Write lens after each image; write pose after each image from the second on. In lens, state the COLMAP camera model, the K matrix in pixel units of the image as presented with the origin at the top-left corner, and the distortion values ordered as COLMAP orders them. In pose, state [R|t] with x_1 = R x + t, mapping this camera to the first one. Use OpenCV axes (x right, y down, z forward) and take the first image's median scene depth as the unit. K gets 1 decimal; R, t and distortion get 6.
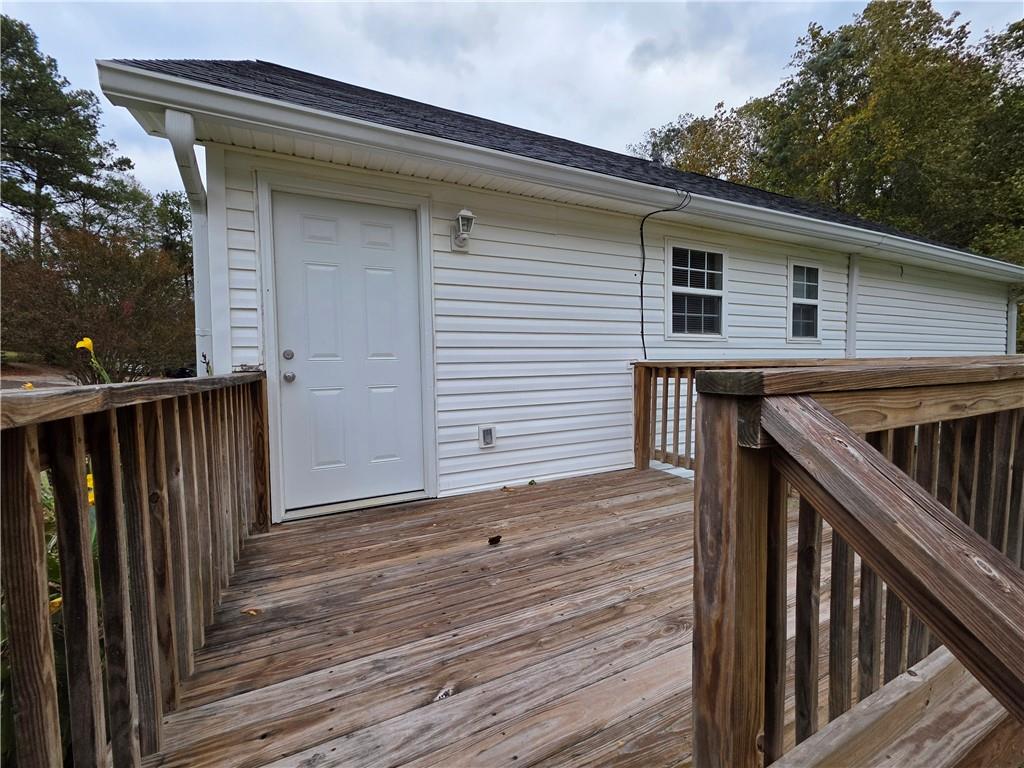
lens RADIAL K [[408.3, 0, 509.6], [0, 408.3, 381.8], [0, 0, 1]] dist [0.002647, 0.000039]
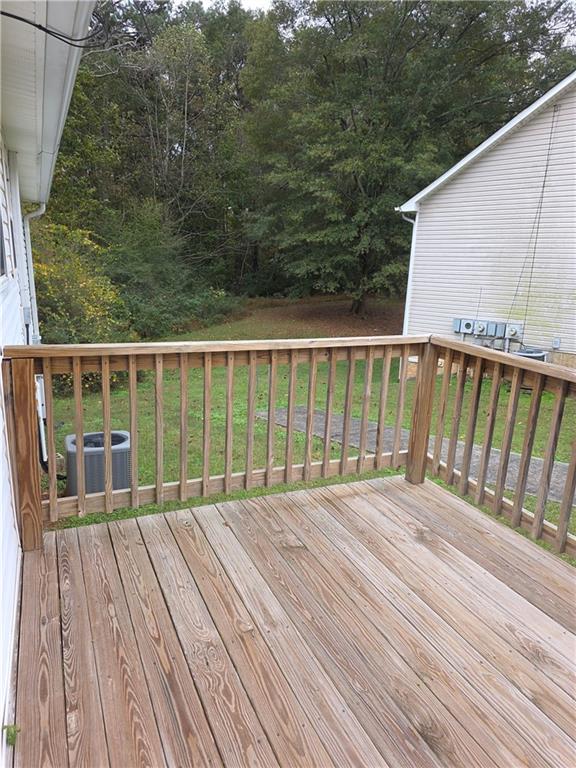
lens RADIAL K [[516.6, 0, 282.5], [0, 516.6, 386.2], [0, 0, 1]] dist [0.068319, -0.061357]
pose [[0.018484, -0.224264, 0.974353, -0.369867], [0.010138, 0.974512, 0.224108, -0.178352], [-0.999778, 0.005736, 0.020286, 0.845077]]
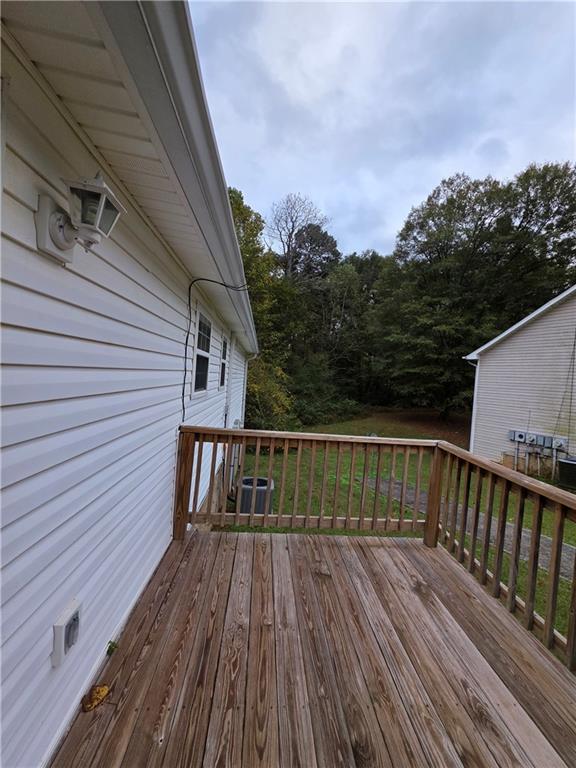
lens RADIAL K [[306.2, 0, 289.9], [0, 306.2, 382.5], [0, 0, 1]] dist [0.002647, 0.000039]
pose [[0.341740, 0.020158, 0.939578, -0.349838], [-0.035038, 0.999348, -0.008696, -0.197173], [-0.939141, -0.029949, 0.342224, 0.665185]]
